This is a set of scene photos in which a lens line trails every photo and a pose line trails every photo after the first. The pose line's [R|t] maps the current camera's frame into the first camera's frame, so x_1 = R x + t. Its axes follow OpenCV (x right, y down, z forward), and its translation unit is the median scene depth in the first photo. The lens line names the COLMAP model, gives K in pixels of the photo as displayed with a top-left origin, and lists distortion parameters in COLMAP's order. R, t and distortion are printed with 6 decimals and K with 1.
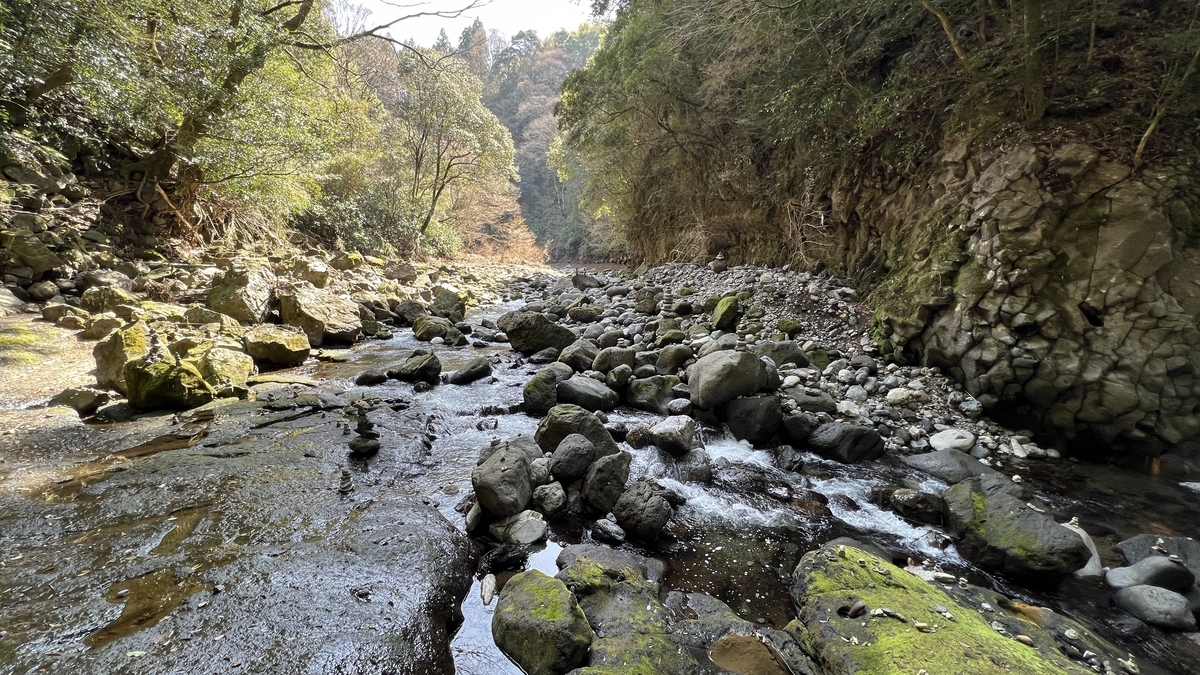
lens RADIAL K [[480.0, 0, 595.3], [0, 480.0, 334.6], [0, 0, 1]] dist [-0.000748, 0.000005]
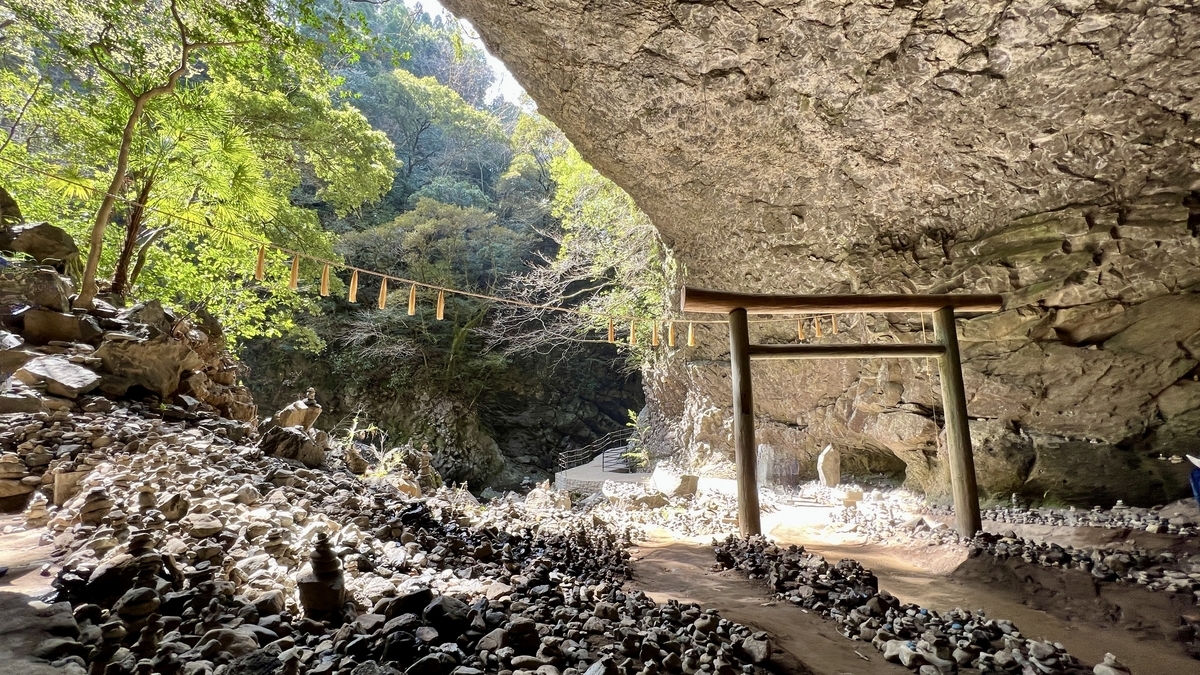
lens RADIAL K [[480.0, 0, 594.9], [0, 480.0, 334.8], [0, 0, 1]] dist [-0.000748, 0.000005]
pose [[0.162912, 0.142227, 0.976335, -2.337883], [0.131048, 0.977668, -0.164289, -0.160712], [-0.977899, 0.154712, 0.140636, -0.564361]]
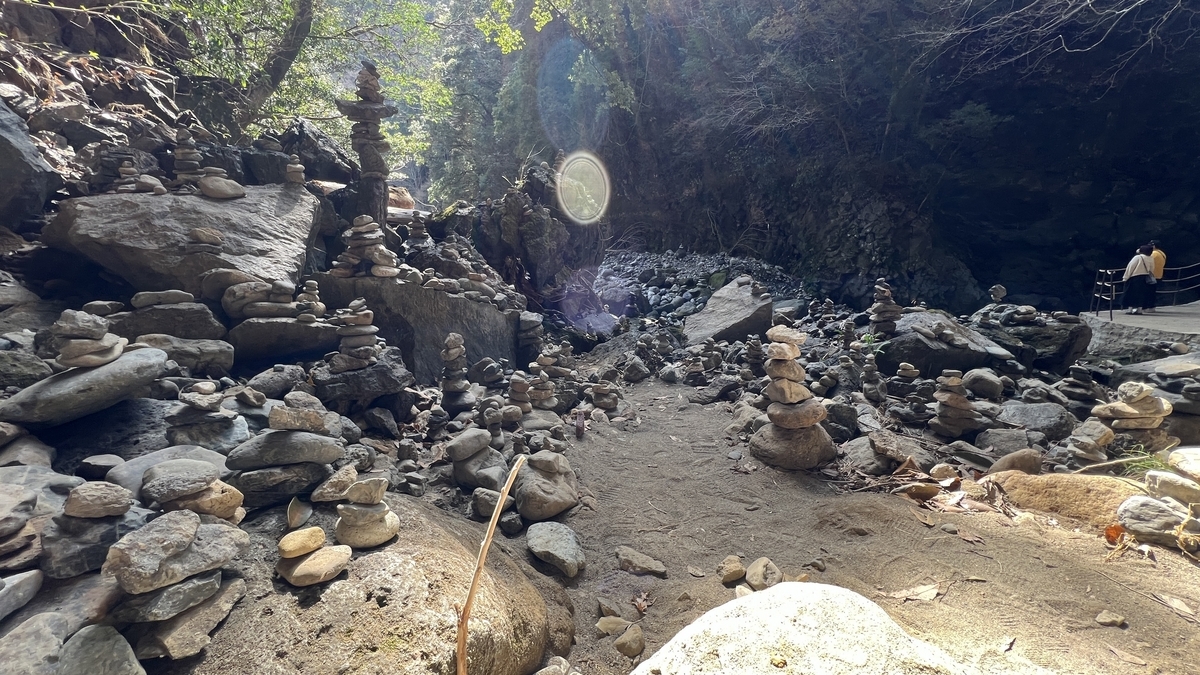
lens RADIAL K [[480.0, 0, 596.7], [0, 480.0, 335.0], [0, 0, 1]] dist [-0.000748, 0.000005]
pose [[0.880434, -0.090422, 0.465468, -1.393957], [0.071664, 0.995748, 0.057881, 0.007214], [-0.468722, -0.017603, 0.883170, -0.372543]]
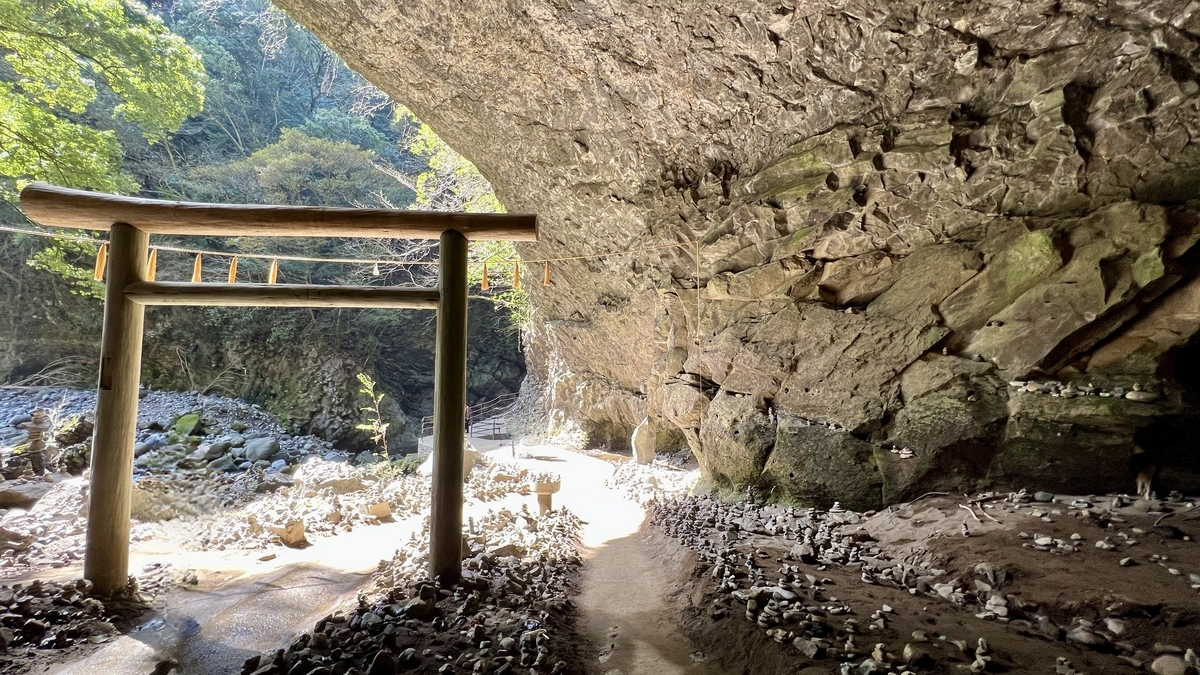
lens RADIAL K [[480.0, 0, 595.0], [0, 480.0, 334.6], [0, 0, 1]] dist [-0.000748, 0.000005]
pose [[0.121516, 0.066506, 0.990359, -2.057257], [0.109632, 0.990749, -0.079984, -0.111281], [-0.986516, 0.118295, 0.113101, -1.049803]]
